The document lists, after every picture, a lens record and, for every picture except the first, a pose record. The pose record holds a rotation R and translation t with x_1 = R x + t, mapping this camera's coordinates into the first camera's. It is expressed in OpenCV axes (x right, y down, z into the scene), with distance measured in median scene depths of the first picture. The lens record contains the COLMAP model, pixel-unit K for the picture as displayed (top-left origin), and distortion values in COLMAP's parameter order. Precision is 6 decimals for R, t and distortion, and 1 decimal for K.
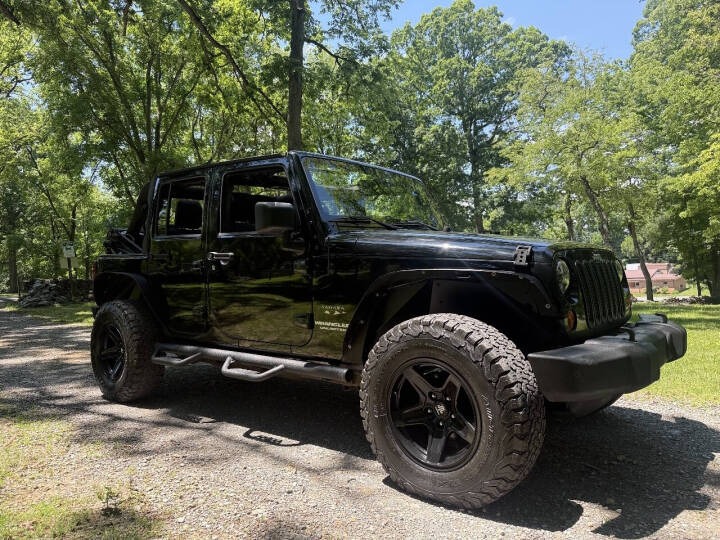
lens RADIAL K [[511.1, 0, 353.2], [0, 511.1, 271.7], [0, 0, 1]] dist [0.059071, -0.071408]
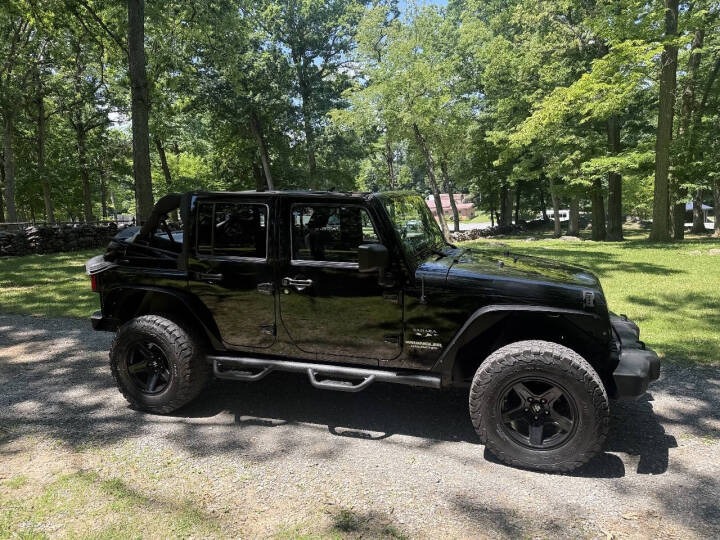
lens RADIAL K [[508.0, 0, 356.7], [0, 508.0, 271.6], [0, 0, 1]] dist [0.058658, -0.076274]
pose [[0.935798, -0.054340, 0.348323, -0.552806], [0.003958, 0.989606, 0.143749, -0.224908], [-0.352514, -0.133142, 0.926287, -0.067888]]
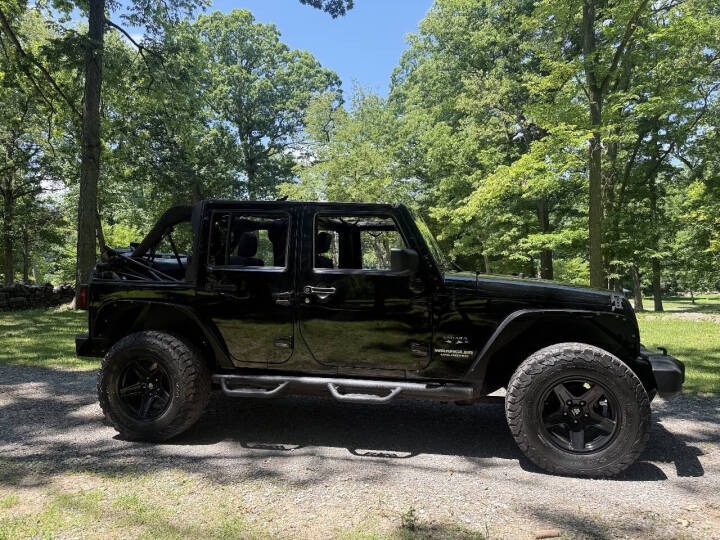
lens RADIAL K [[511.1, 0, 353.2], [0, 511.1, 271.7], [0, 0, 1]] dist [0.059071, -0.071408]
pose [[0.888033, 0.020109, 0.459340, -0.732224], [-0.016685, 0.999795, -0.011511, -0.062644], [-0.459477, 0.002558, 0.888186, 0.017726]]
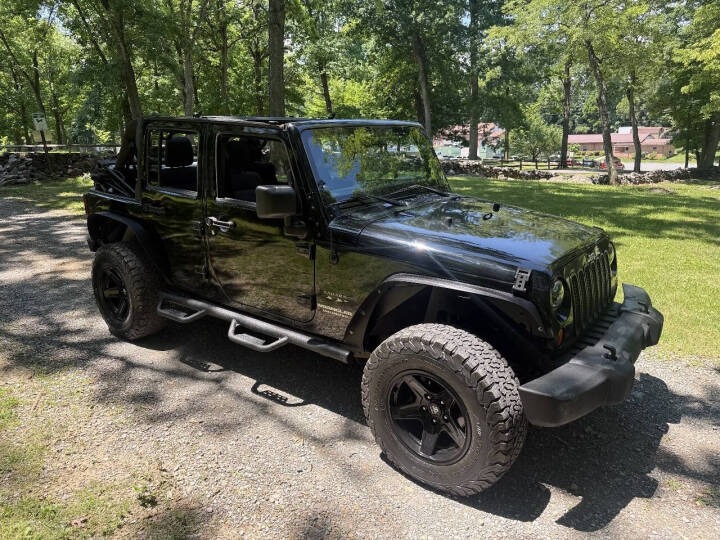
lens RADIAL K [[511.1, 0, 353.2], [0, 511.1, 271.7], [0, 0, 1]] dist [0.059071, -0.071408]
pose [[0.999475, 0.008989, 0.031115, -0.032029], [-0.017128, 0.962073, 0.272255, -0.229637], [-0.027488, -0.272645, 0.961722, 0.007860]]
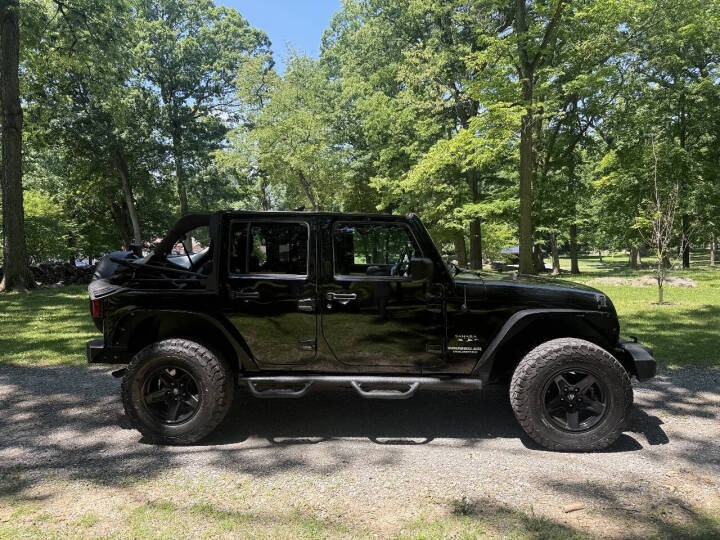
lens RADIAL K [[511.1, 0, 353.2], [0, 511.1, 271.7], [0, 0, 1]] dist [0.059071, -0.071408]
pose [[0.815789, -0.034317, 0.577330, -0.955799], [0.001167, 0.998334, 0.057692, -0.163012], [-0.578348, -0.046391, 0.814470, 0.053885]]
